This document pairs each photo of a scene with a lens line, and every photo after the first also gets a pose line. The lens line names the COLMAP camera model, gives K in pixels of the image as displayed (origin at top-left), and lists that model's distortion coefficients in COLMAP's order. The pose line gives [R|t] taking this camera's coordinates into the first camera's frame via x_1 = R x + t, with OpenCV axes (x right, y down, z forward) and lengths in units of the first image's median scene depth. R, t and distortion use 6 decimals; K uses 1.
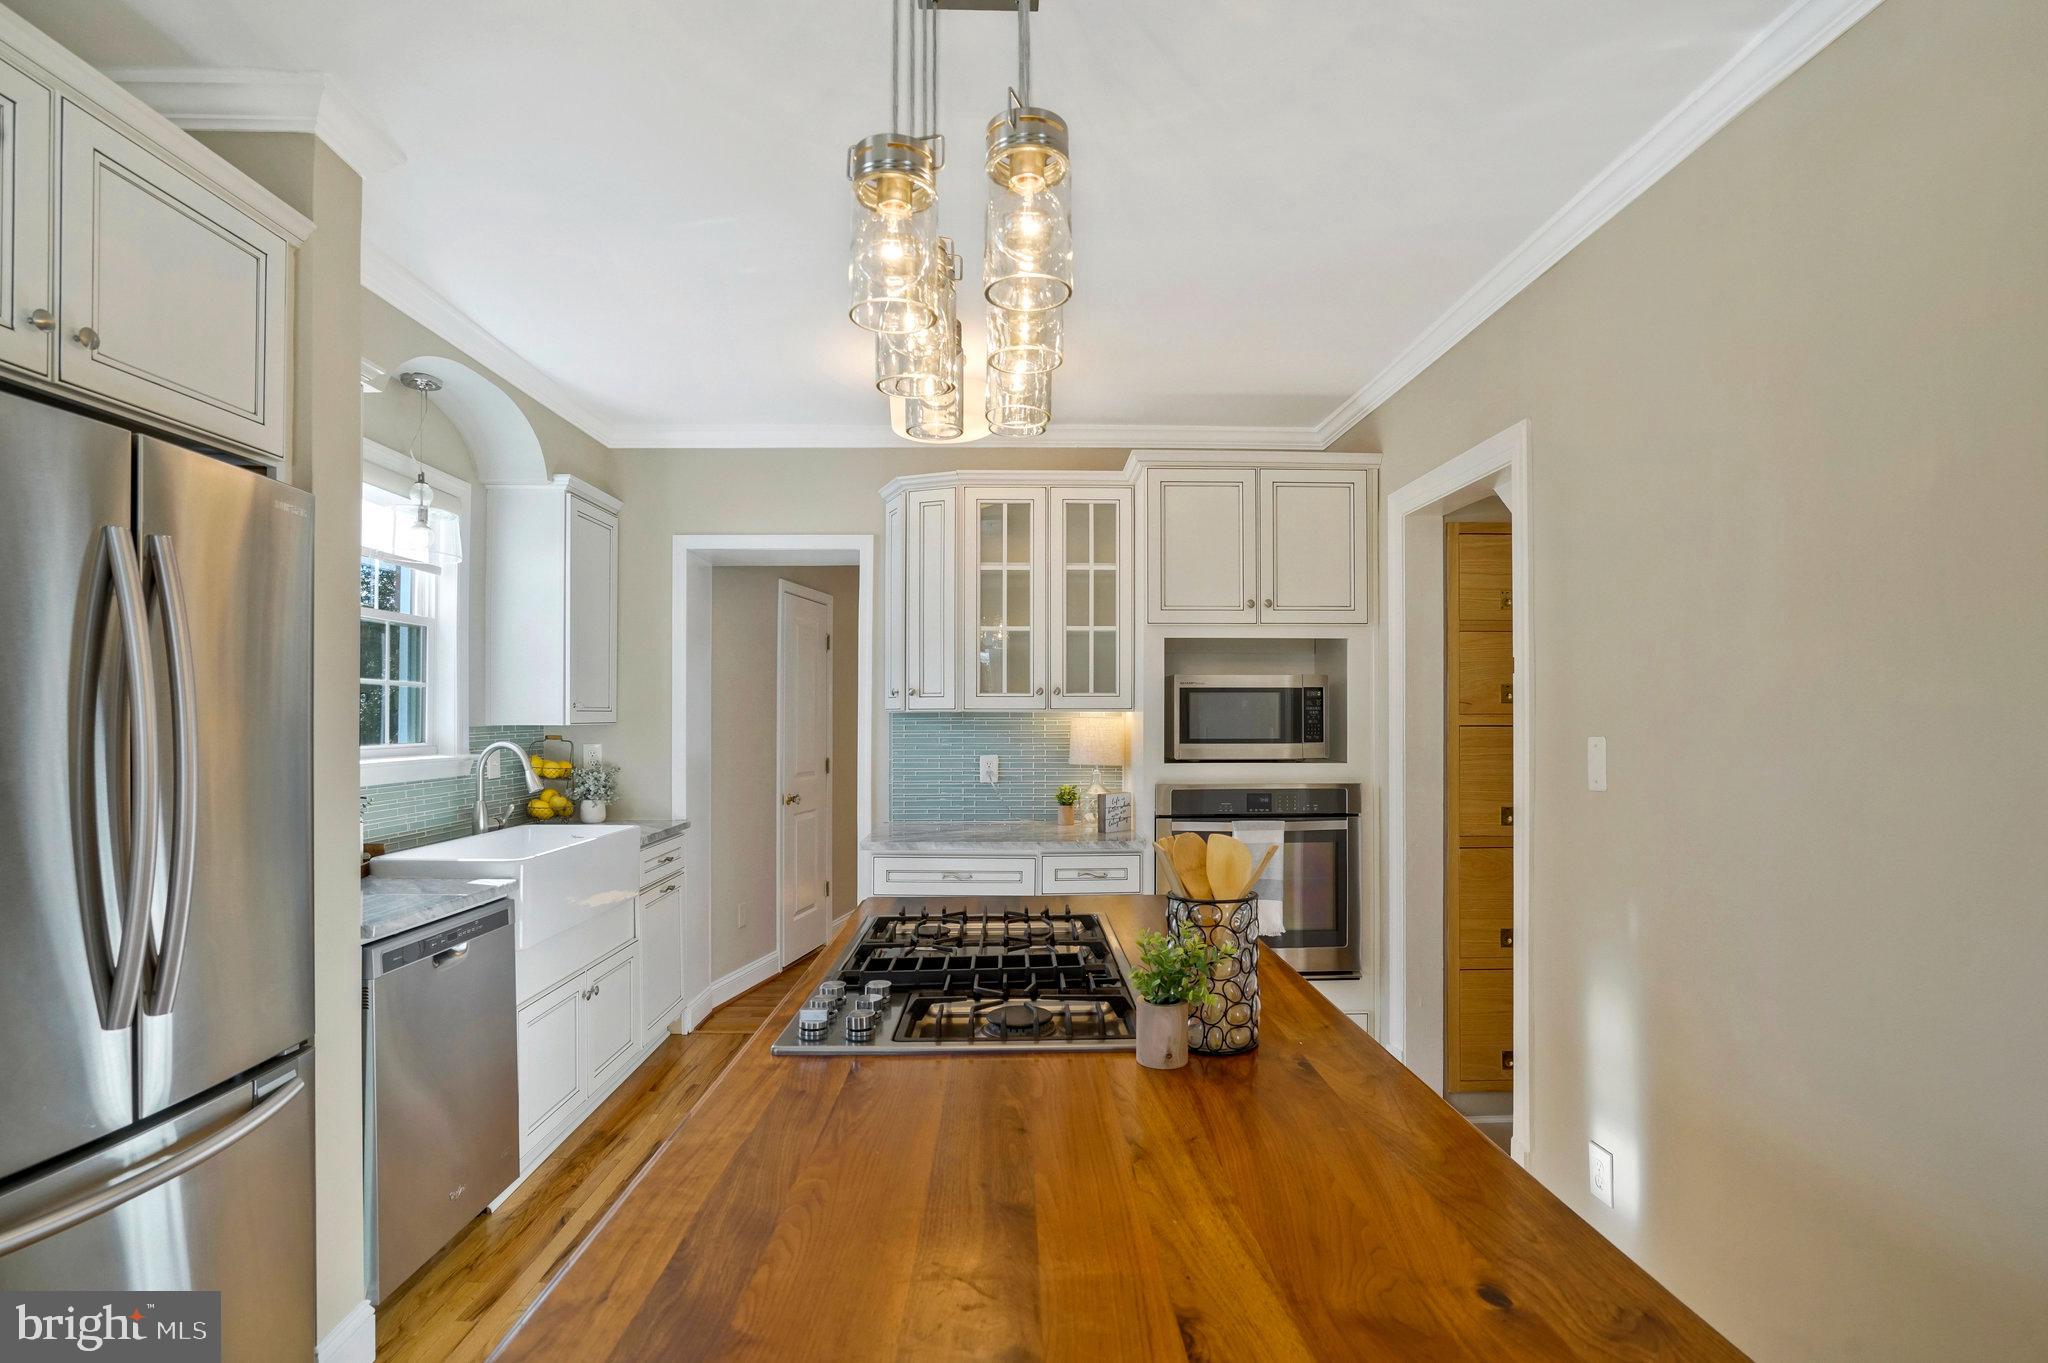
lens RADIAL K [[1012.8, 0, 1021.6], [0, 1012.8, 698.3], [0, 0, 1]] dist [-0.049556, 0.020591]
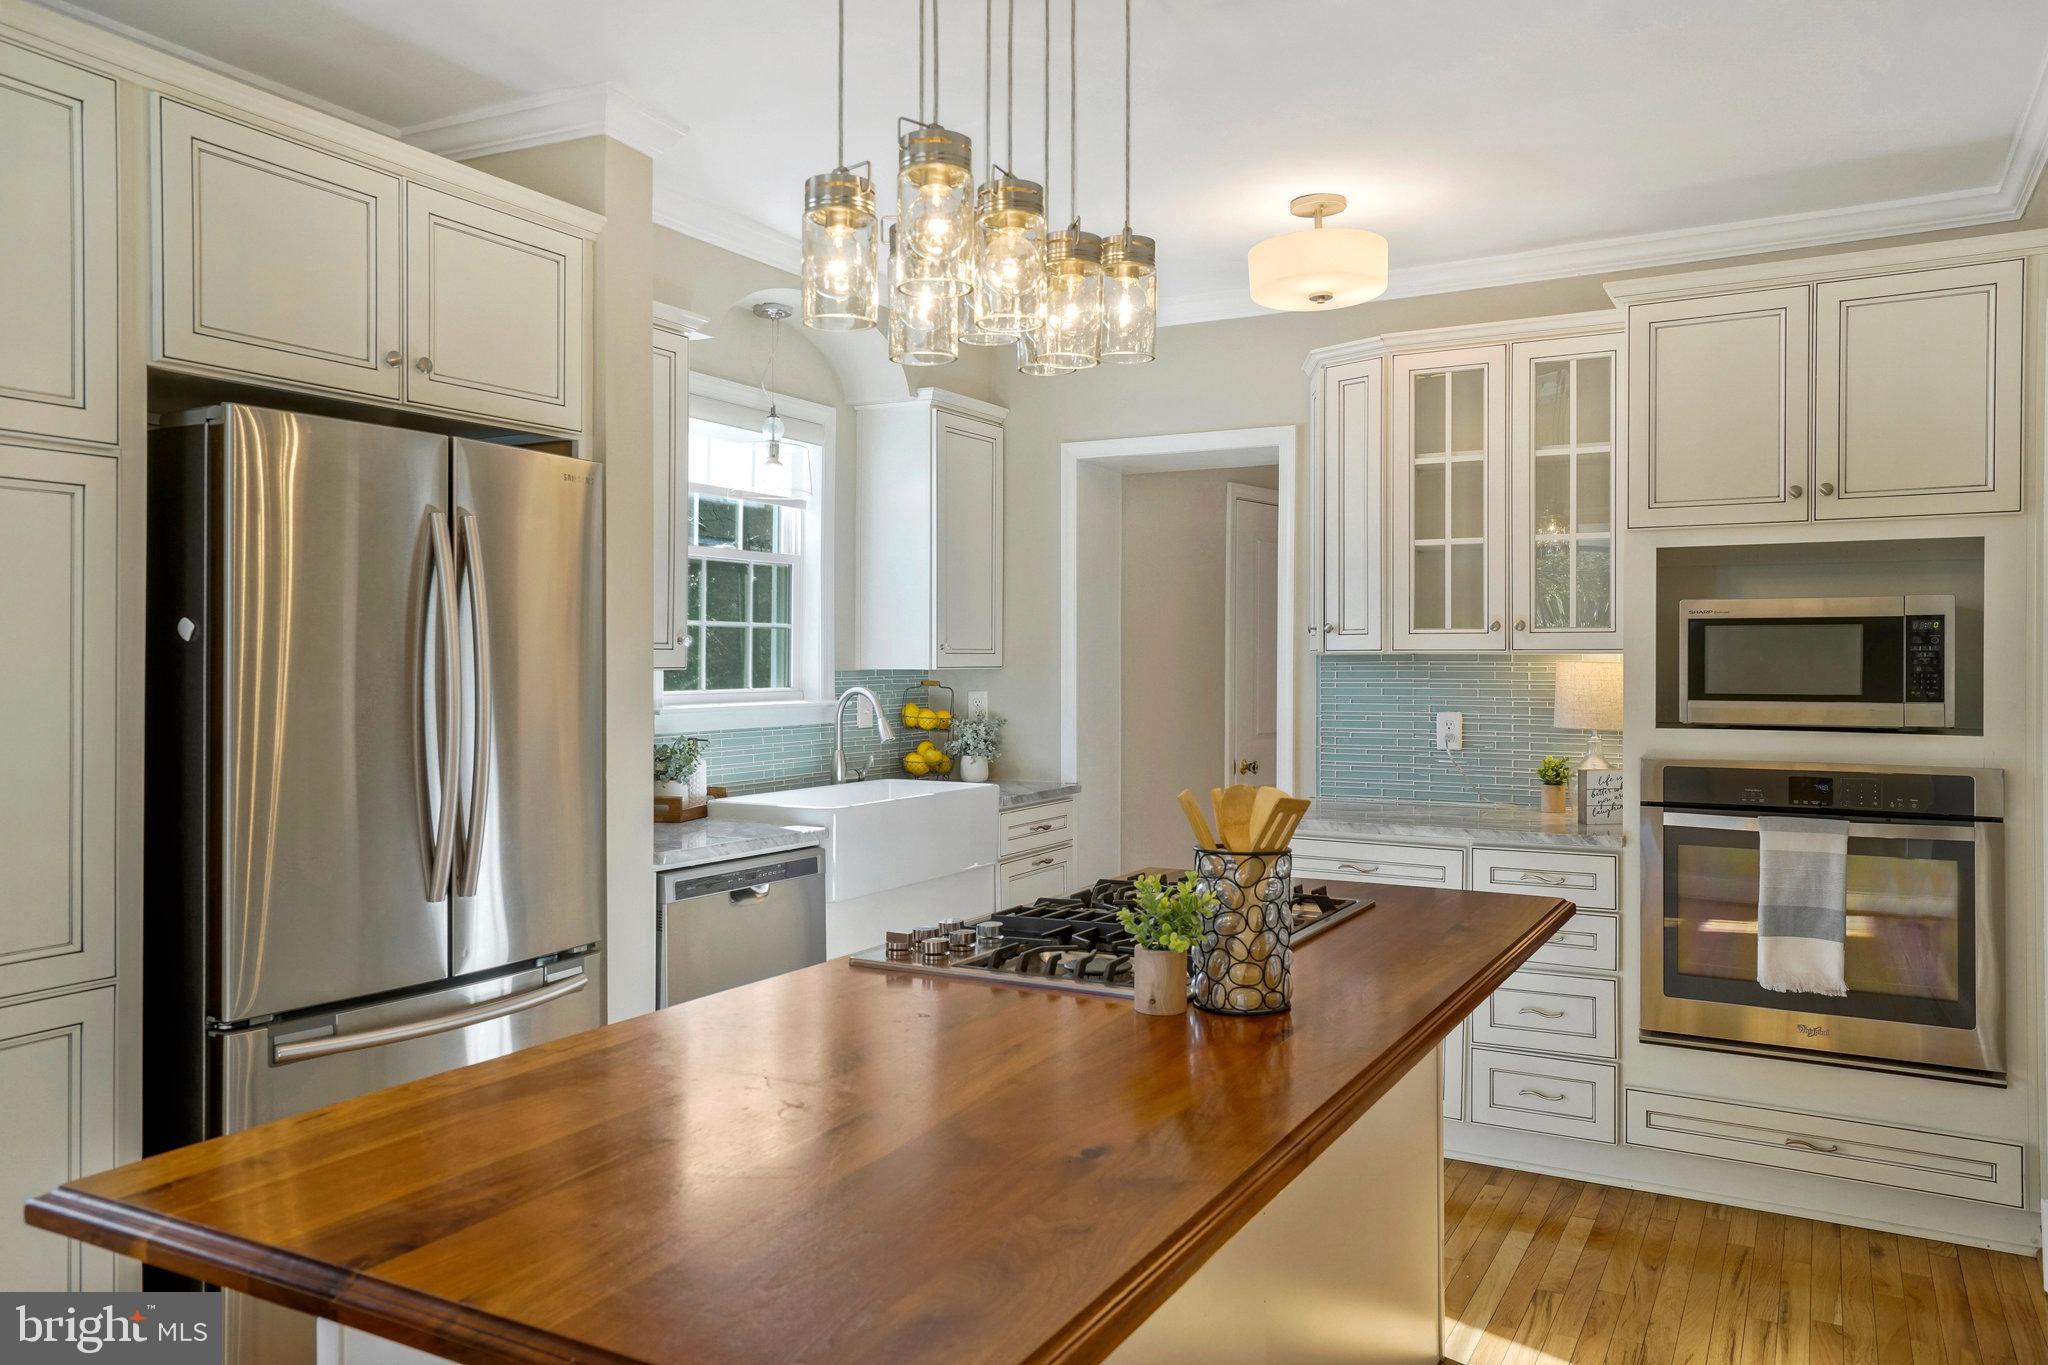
lens RADIAL K [[1486.6, 0, 972.1], [0, 1486.6, 642.1], [0, 0, 1]] dist [-0.023368, 0.105084]
pose [[0.859734, -0.004308, -0.510724, 0.257520], [0.007672, 0.999961, 0.004480, -0.003122], [0.510684, -0.007770, 0.859733, -0.120035]]
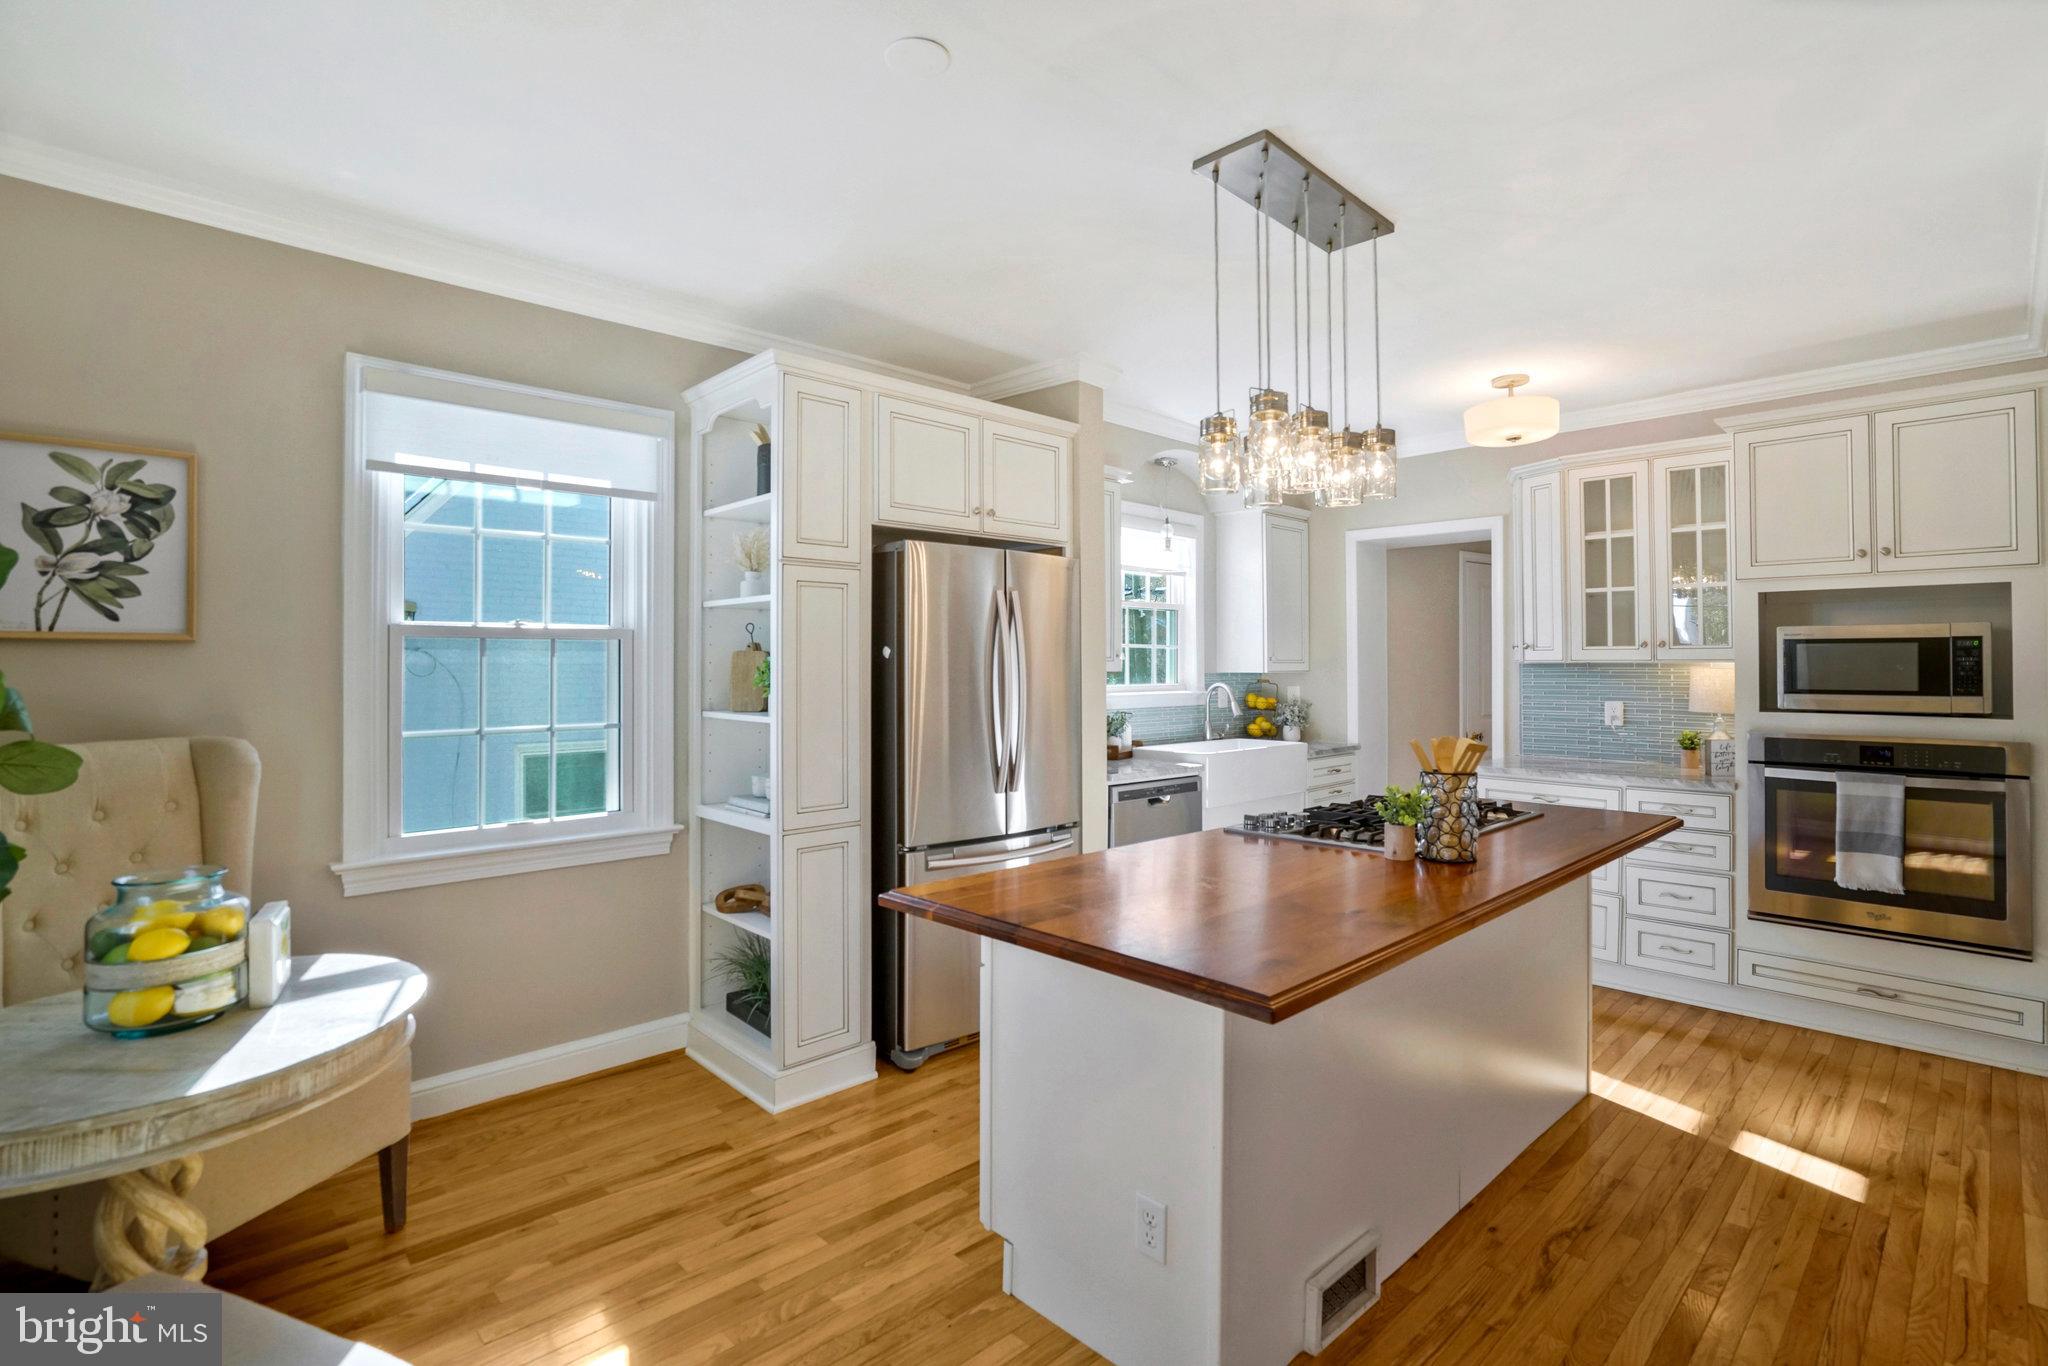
lens RADIAL K [[963.8, 0, 1005.2], [0, 963.8, 636.0], [0, 0, 1]] dist [-0.043000, 0.020127]
pose [[0.680889, -0.021916, -0.732059, 0.326340], [0.012246, 0.999753, -0.018540, -0.005624], [0.732284, 0.003659, 0.680989, -0.241250]]
